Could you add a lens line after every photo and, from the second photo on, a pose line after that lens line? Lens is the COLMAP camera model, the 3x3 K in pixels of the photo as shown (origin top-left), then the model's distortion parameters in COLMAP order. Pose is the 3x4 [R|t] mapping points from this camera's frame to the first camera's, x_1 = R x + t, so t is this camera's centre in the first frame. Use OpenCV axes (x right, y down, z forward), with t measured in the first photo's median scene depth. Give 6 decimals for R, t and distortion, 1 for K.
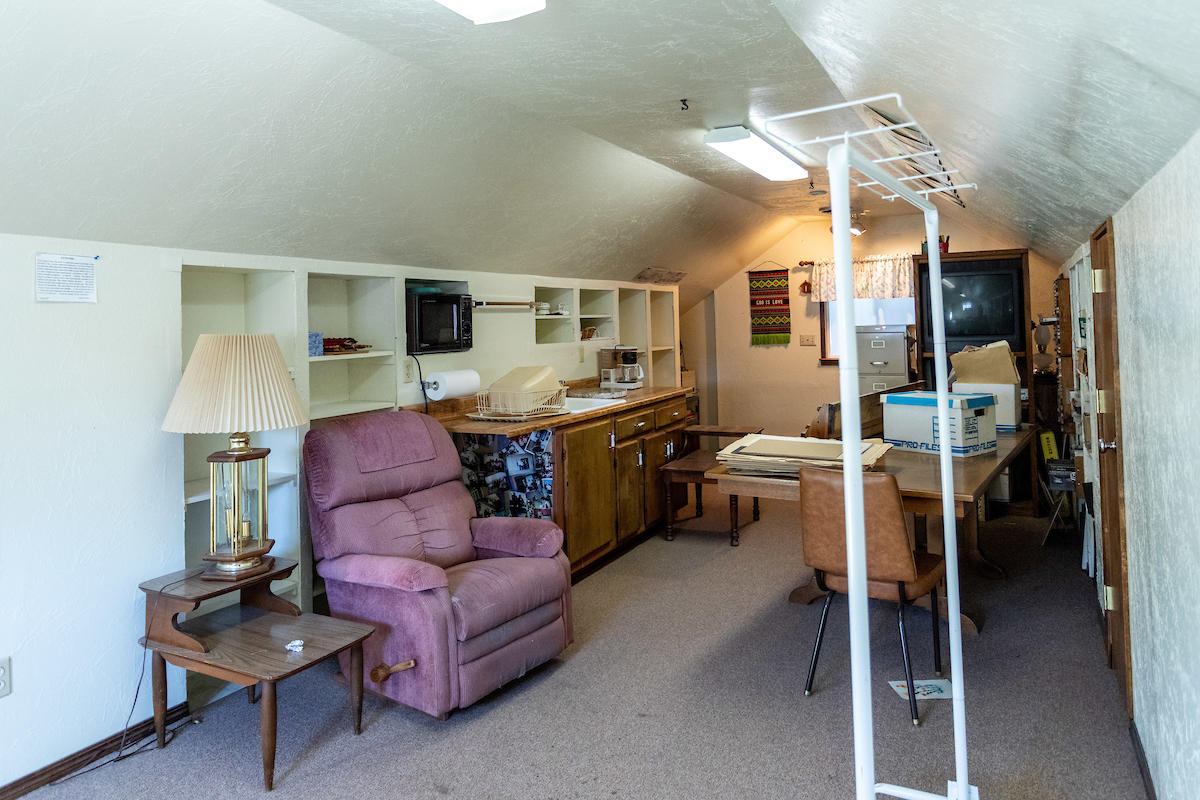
lens RADIAL K [[801.9, 0, 606.4], [0, 801.9, 297.6], [0, 0, 1]] dist [-0.006636, -0.002437]
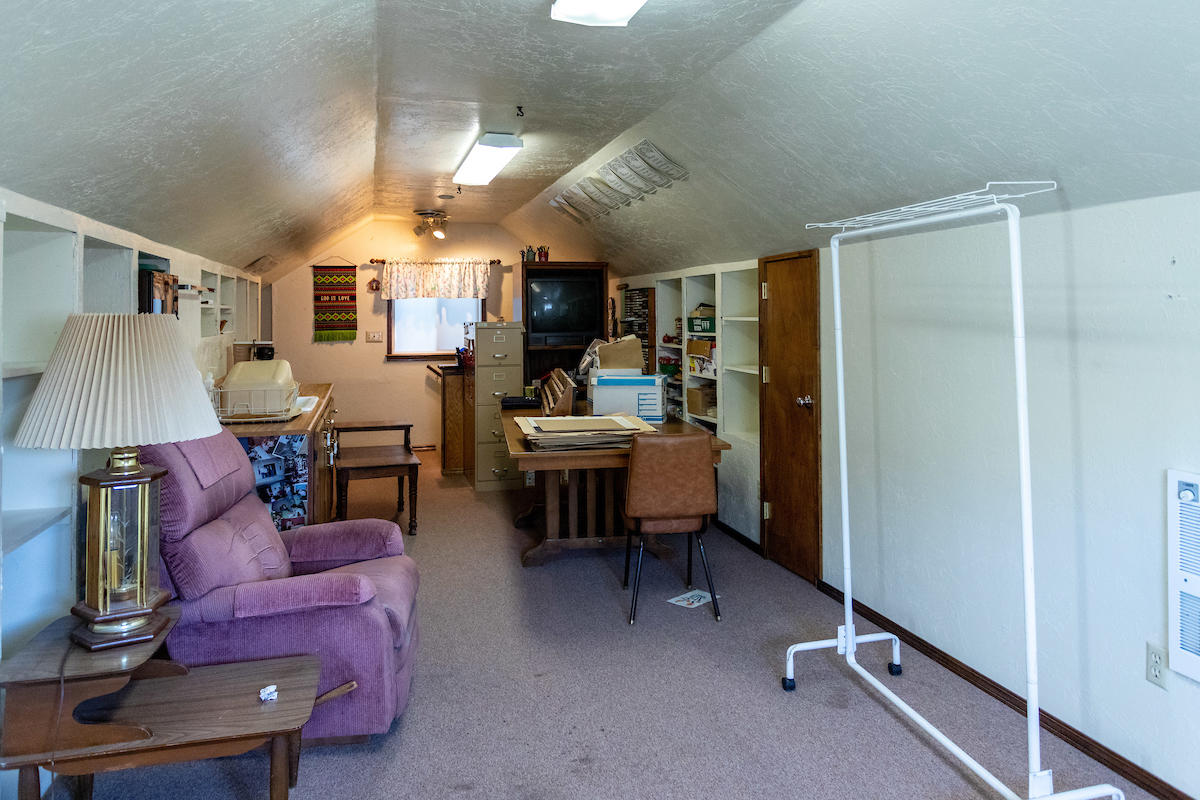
lens RADIAL K [[801.9, 0, 606.4], [0, 801.9, 297.6], [0, 0, 1]] dist [-0.006636, -0.002437]
pose [[0.737778, 0.035311, 0.674119, -0.297672], [-0.033877, 0.999309, -0.015270, 0.012189], [-0.674193, -0.011571, 0.738465, 0.068686]]
